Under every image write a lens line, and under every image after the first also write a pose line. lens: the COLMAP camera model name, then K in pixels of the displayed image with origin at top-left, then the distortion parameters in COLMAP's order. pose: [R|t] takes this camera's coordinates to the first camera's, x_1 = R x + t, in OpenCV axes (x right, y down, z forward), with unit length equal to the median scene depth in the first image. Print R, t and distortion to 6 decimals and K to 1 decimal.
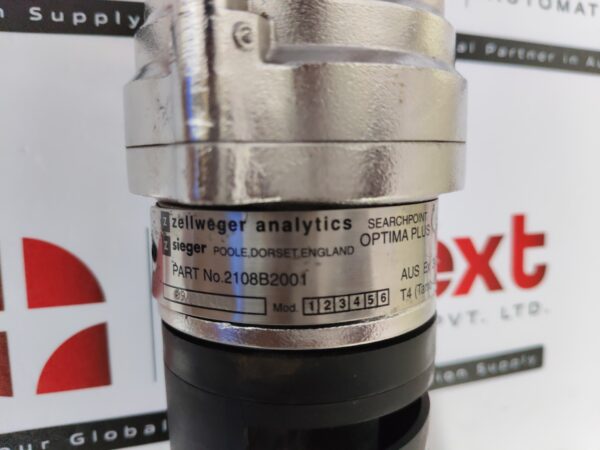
lens RADIAL K [[467.6, 0, 300.0], [0, 467.6, 225.0], [0, 0, 1]] dist [0.003972, -0.067786]
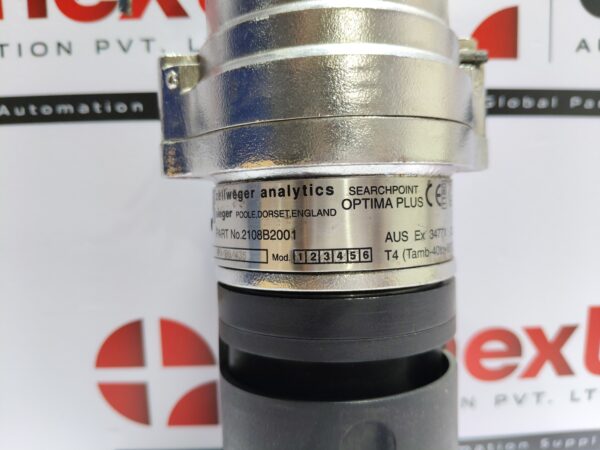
lens RADIAL K [[467.6, 0, 300.0], [0, 467.6, 225.0], [0, 0, 1]] dist [0.003972, -0.067786]
pose [[0.945384, 0.005825, -0.325905, 0.416409], [-0.024674, 0.998250, -0.053734, 0.151690], [0.325022, 0.058840, 0.943874, -0.174637]]
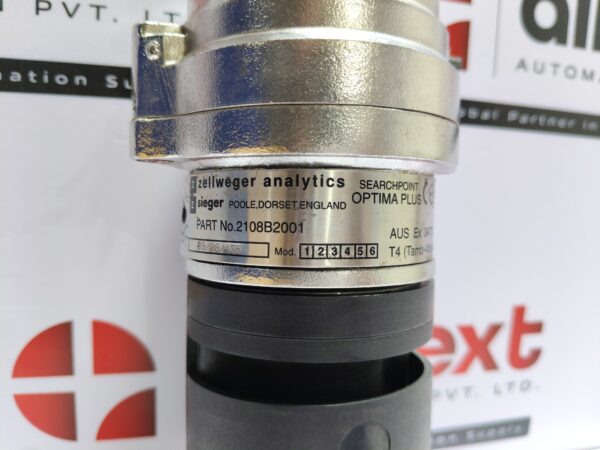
lens RADIAL K [[467.6, 0, 300.0], [0, 467.6, 225.0], [0, 0, 1]] dist [0.003972, -0.067786]
pose [[0.993553, 0.038617, -0.106591, 0.125476], [-0.045754, 0.996813, -0.065348, 0.179883], [0.103727, 0.069803, 0.992153, -0.161042]]
